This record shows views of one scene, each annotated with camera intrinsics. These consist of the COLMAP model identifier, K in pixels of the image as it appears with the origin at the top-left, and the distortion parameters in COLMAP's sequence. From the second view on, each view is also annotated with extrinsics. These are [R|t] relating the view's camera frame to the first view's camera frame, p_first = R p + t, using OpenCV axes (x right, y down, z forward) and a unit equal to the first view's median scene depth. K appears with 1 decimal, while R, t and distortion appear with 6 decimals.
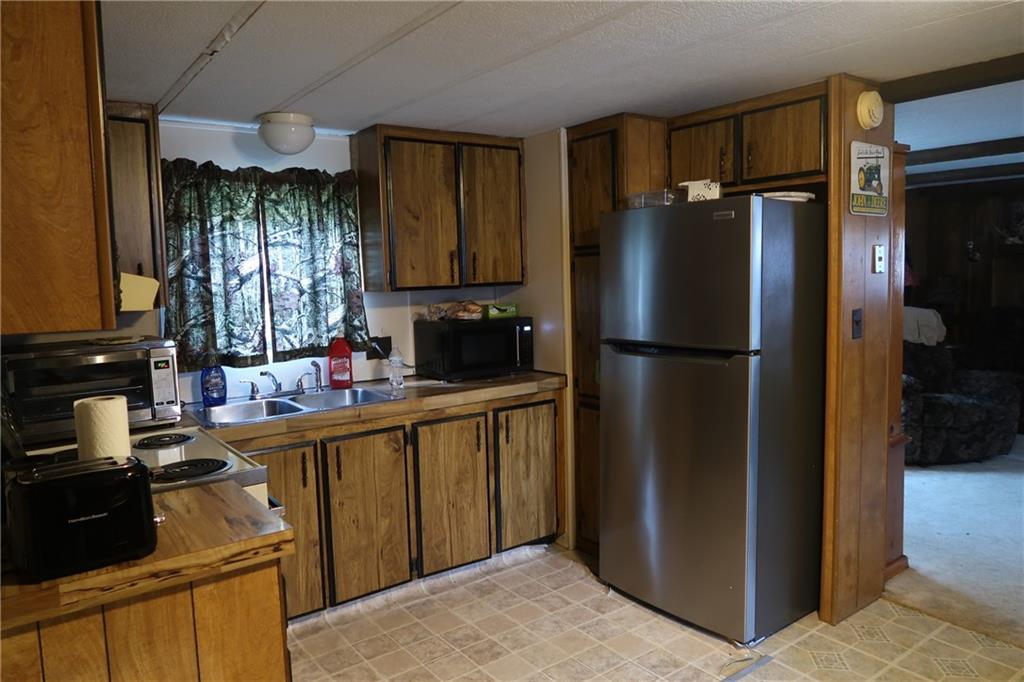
lens RADIAL K [[704.5, 0, 509.4], [0, 704.5, 336.6], [0, 0, 1]] dist [-0.027583, 0.004759]
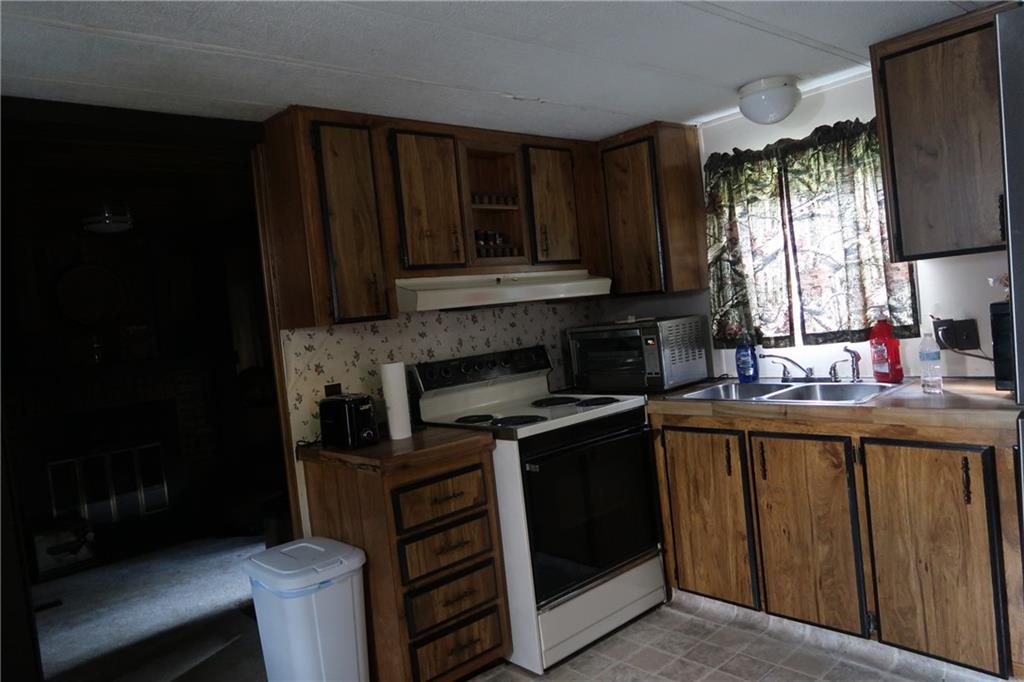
lens RADIAL K [[704.5, 0, 509.4], [0, 704.5, 336.6], [0, 0, 1]] dist [-0.027583, 0.004759]
pose [[0.087320, 0.058458, -0.994464, 0.571700], [0.013983, 0.998106, 0.059900, -0.036761], [0.996082, -0.019136, 0.086337, 0.546554]]
